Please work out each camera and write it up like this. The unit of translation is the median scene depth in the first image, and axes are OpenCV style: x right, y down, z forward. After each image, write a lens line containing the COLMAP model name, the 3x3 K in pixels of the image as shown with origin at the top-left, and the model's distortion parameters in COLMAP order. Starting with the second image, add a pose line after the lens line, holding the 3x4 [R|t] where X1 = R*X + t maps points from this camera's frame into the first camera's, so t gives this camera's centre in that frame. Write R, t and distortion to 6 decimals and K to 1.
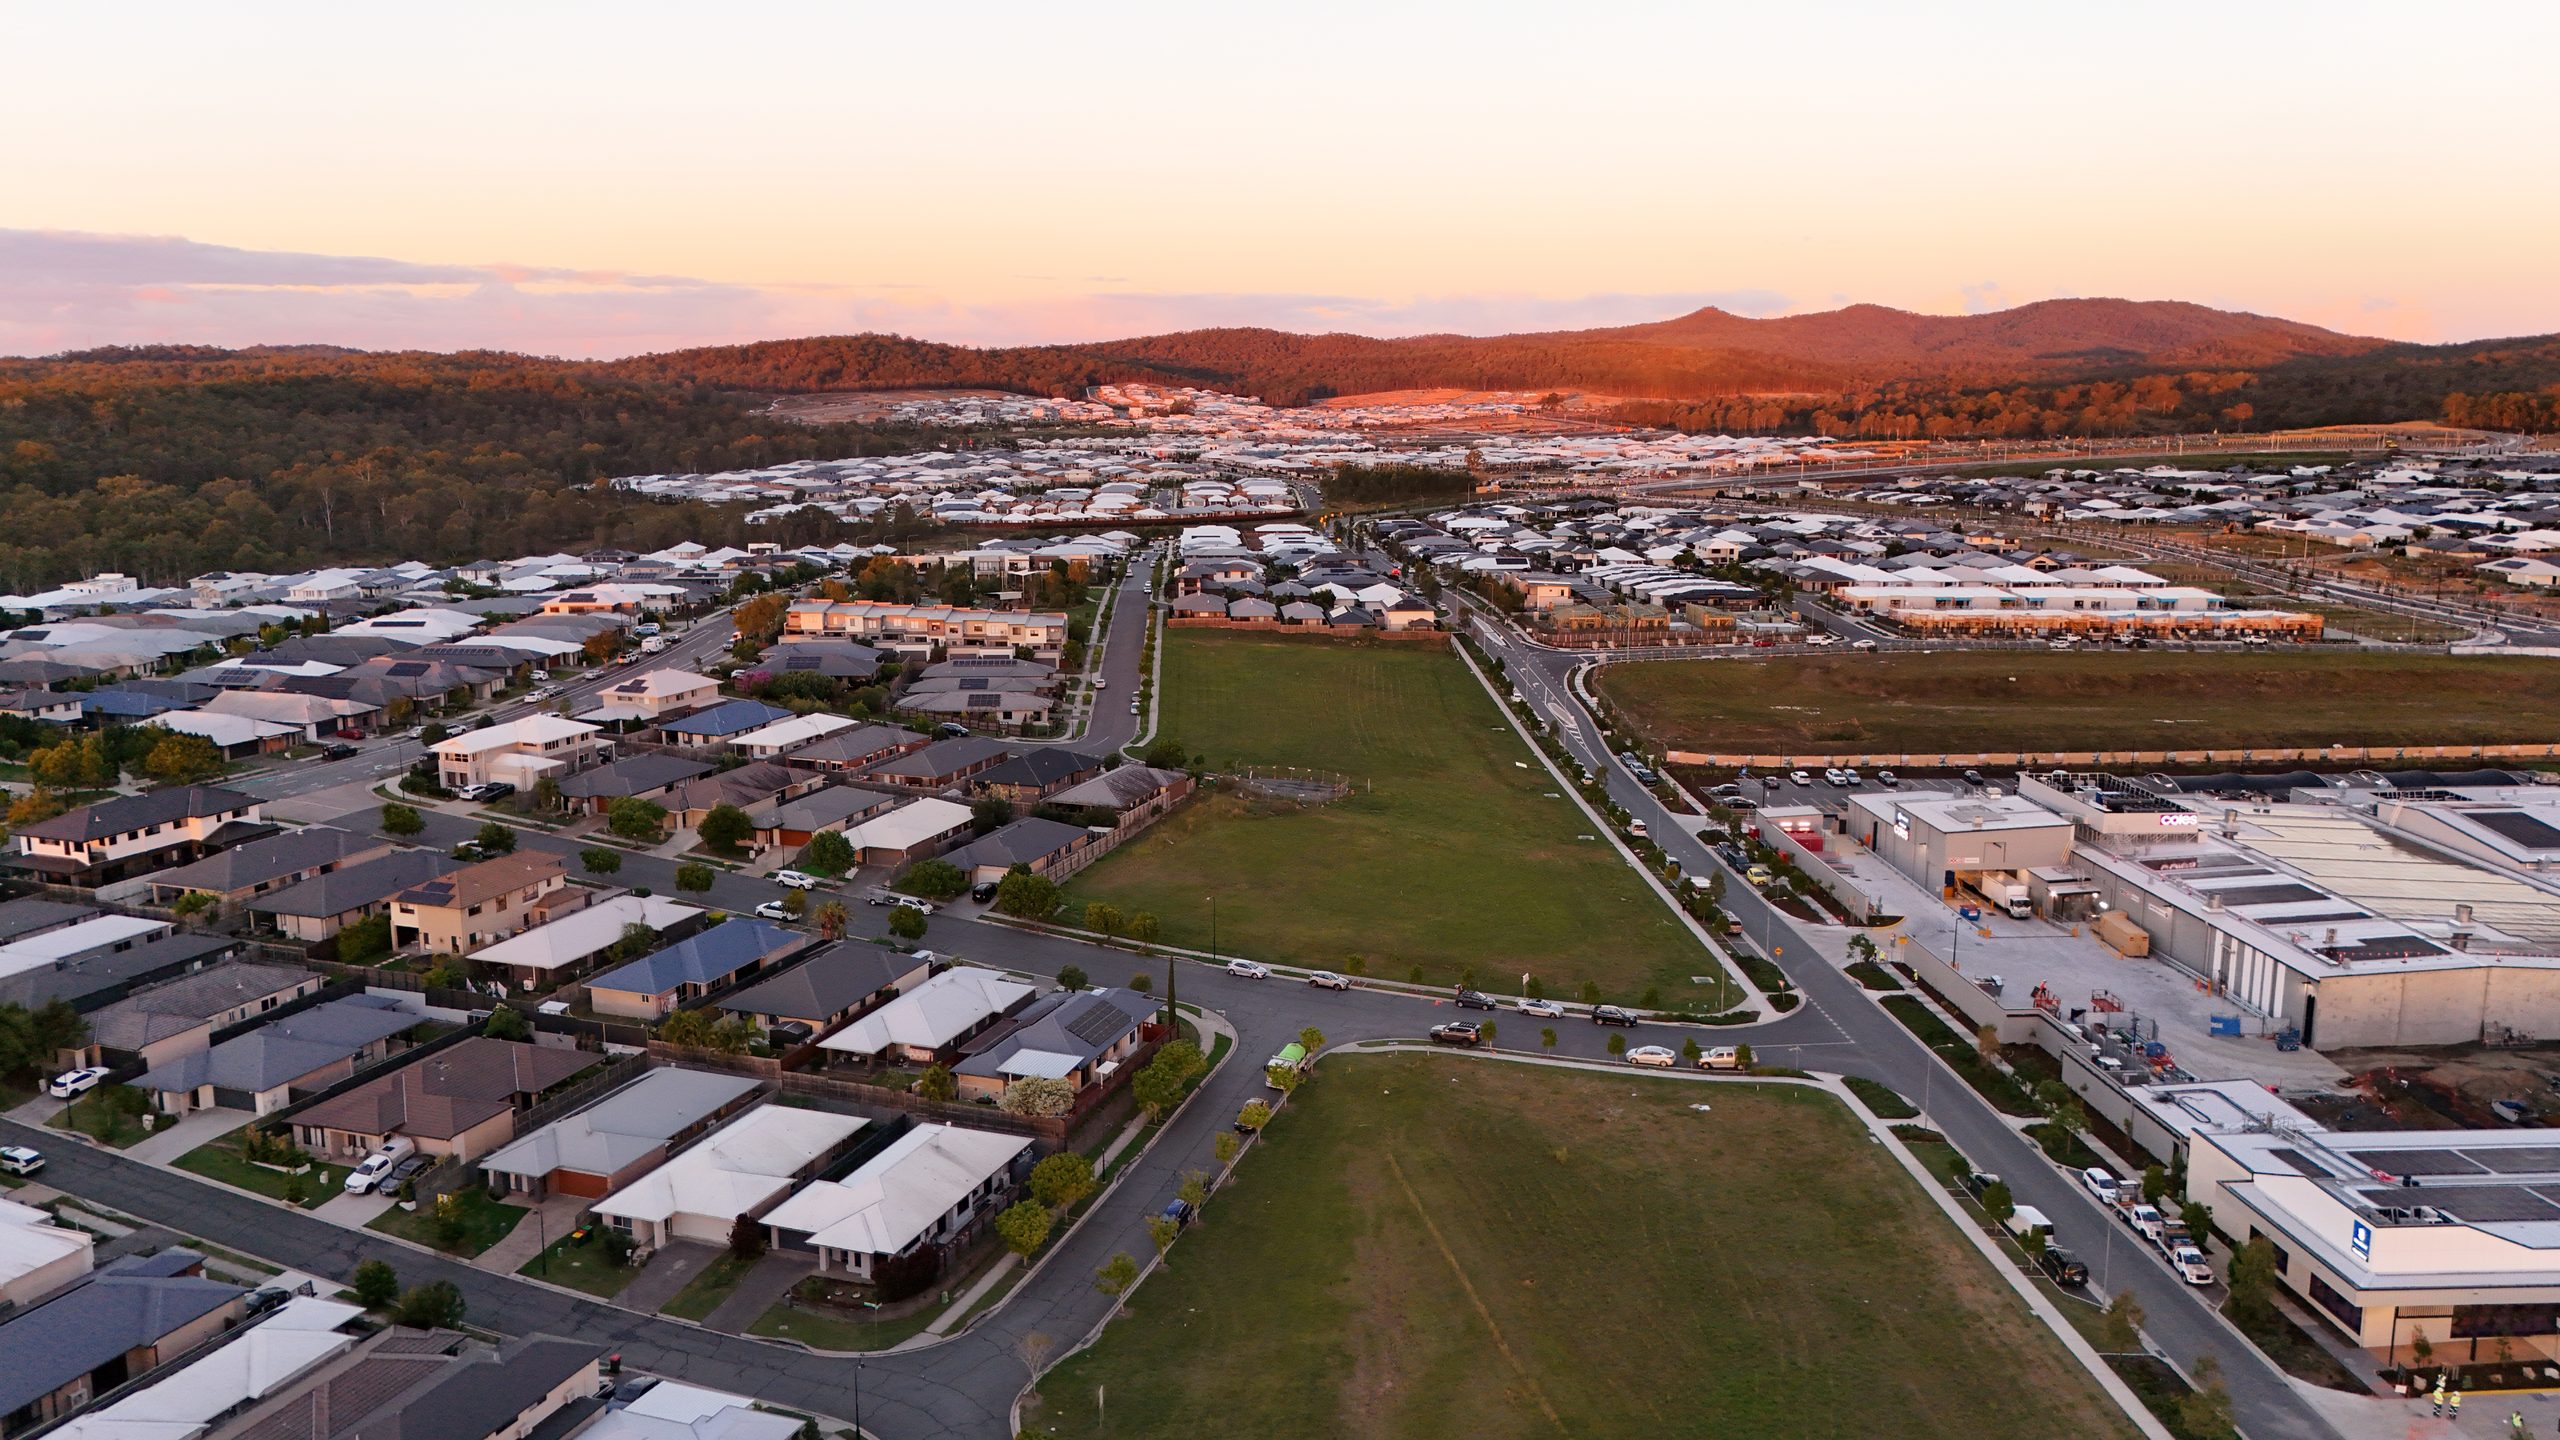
lens RADIAL K [[1875.7, 0, 1278.0], [0, 1875.7, 731.3], [0, 0, 1]] dist [0.068988, -0.062520]
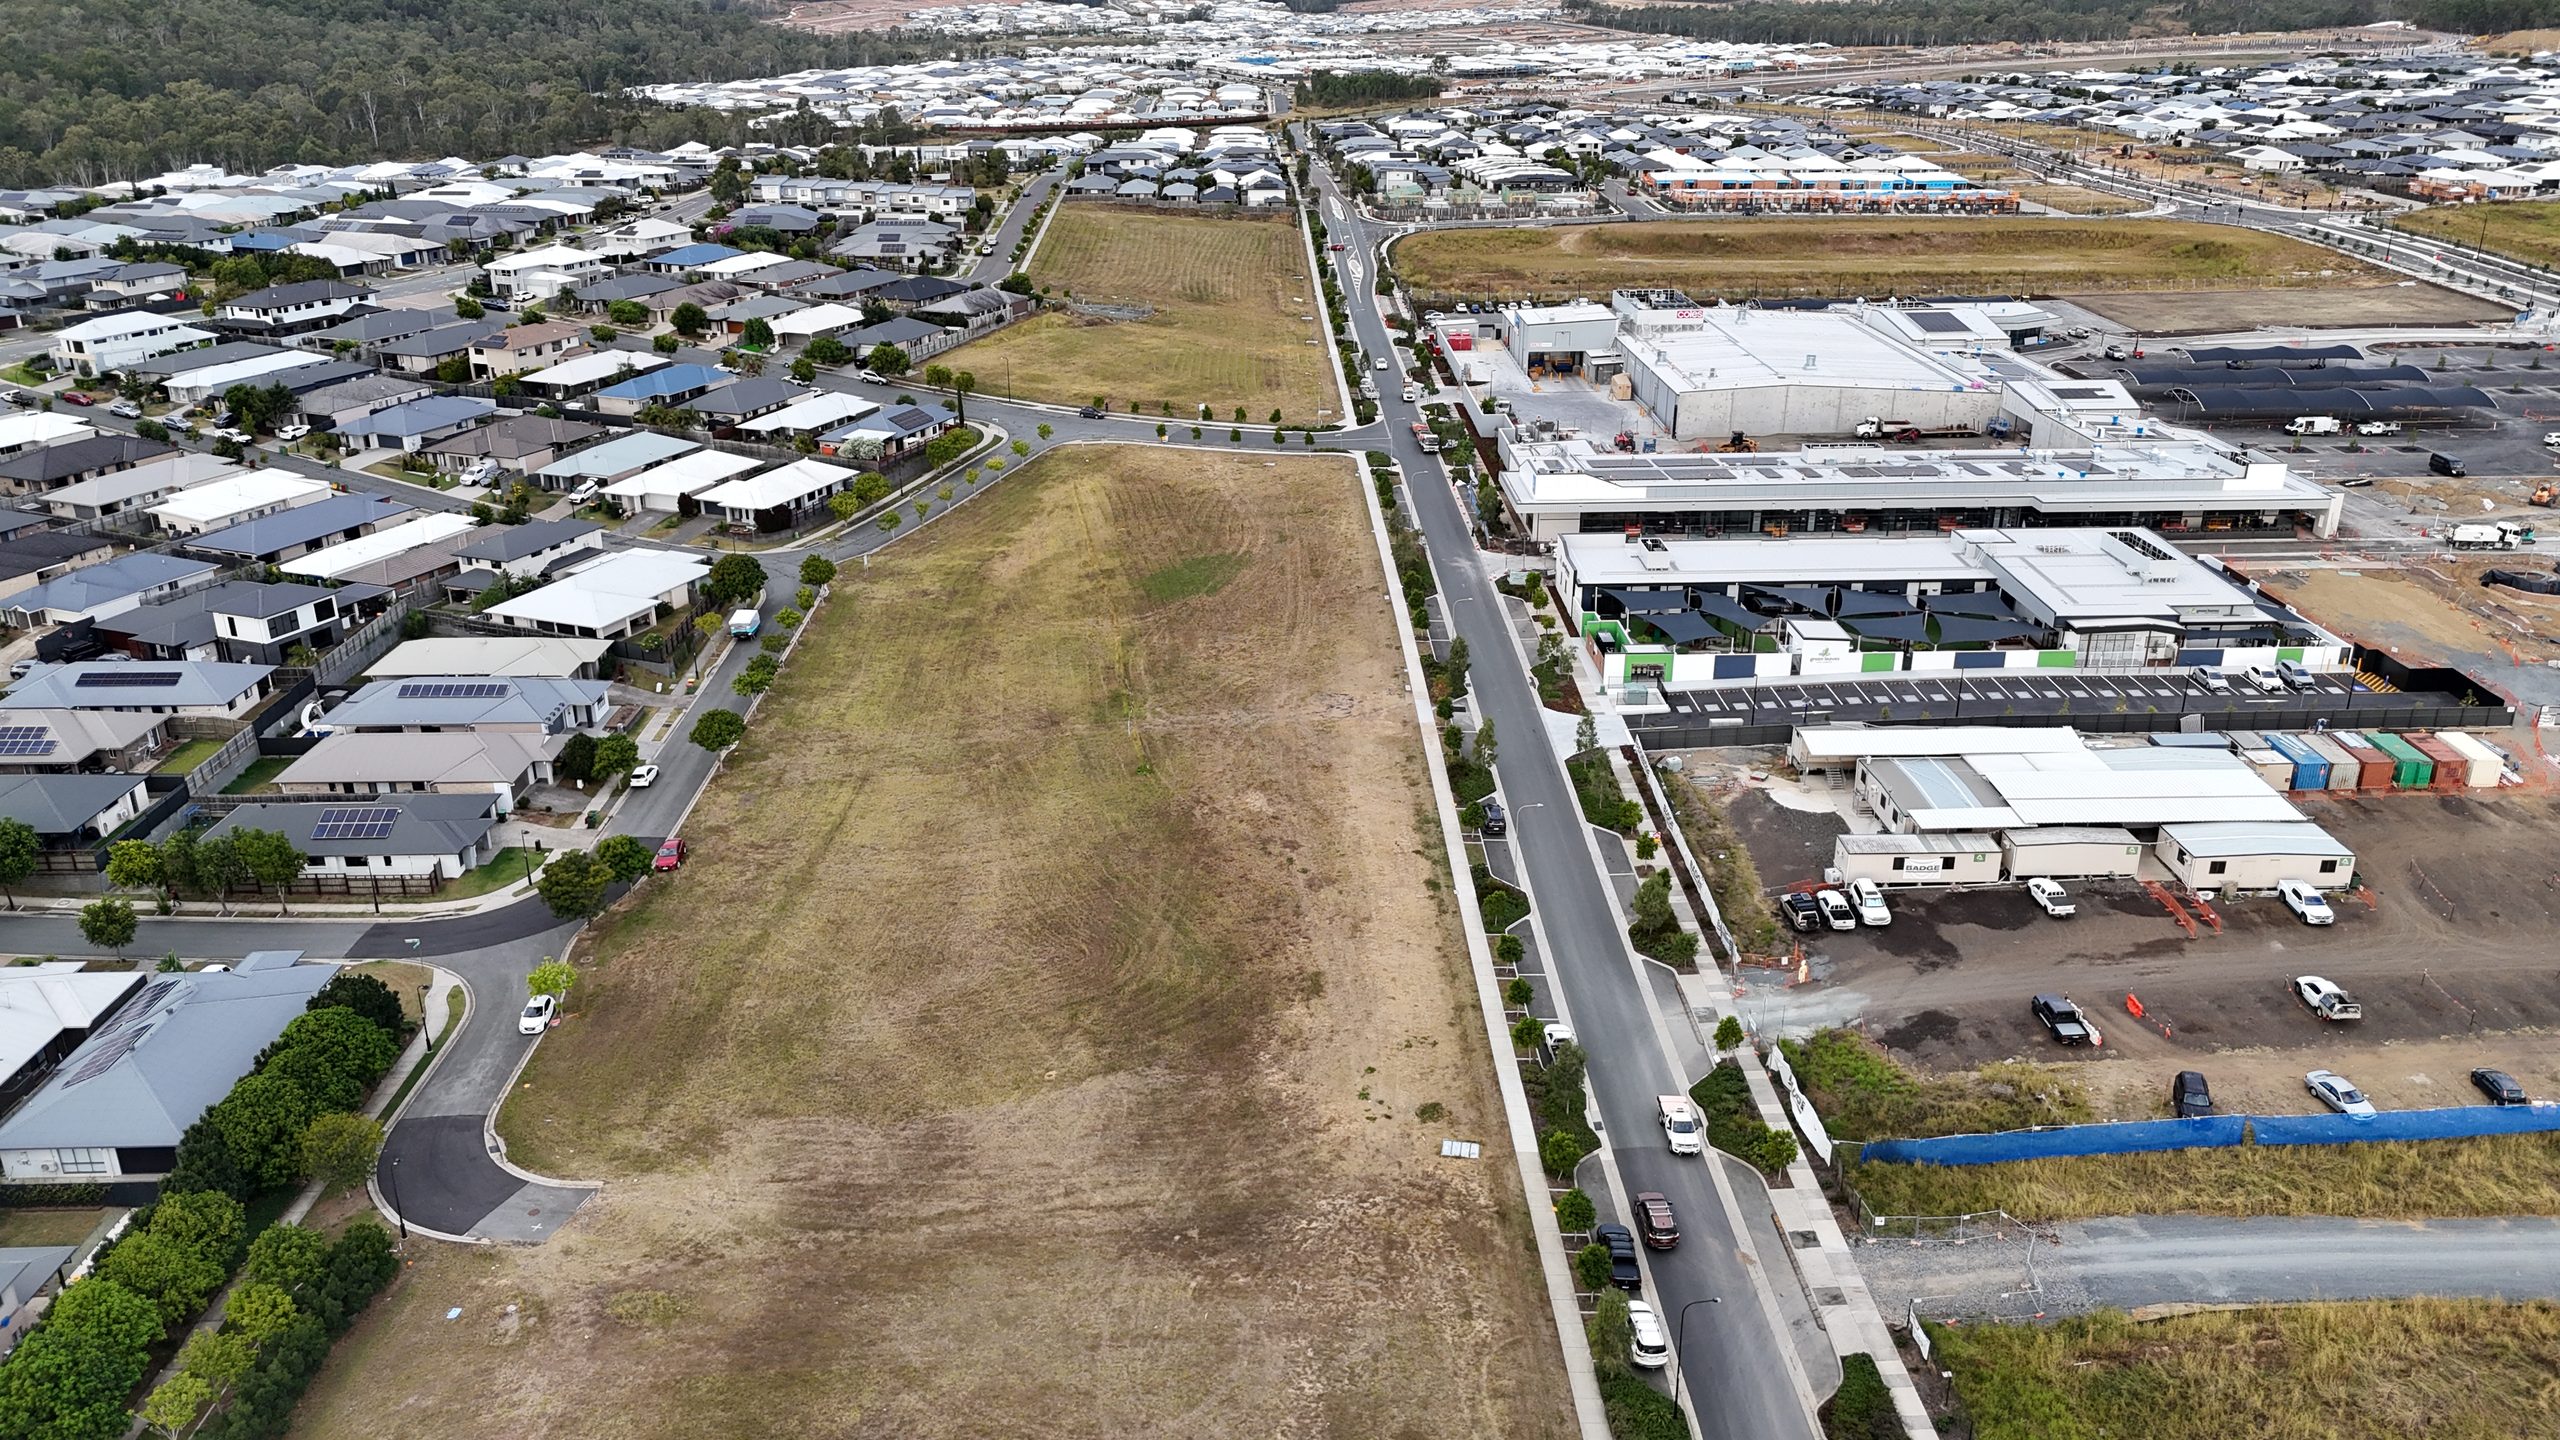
lens RADIAL K [[1875.7, 0, 1280.5], [0, 1875.7, 735.6], [0, 0, 1]] dist [0.068988, -0.062520]
pose [[0.999618, 0.006358, -0.026884, 0.173529], [-0.001062, 0.981283, 0.192567, 0.072214], [0.027605, -0.192465, 0.980916, -0.408390]]
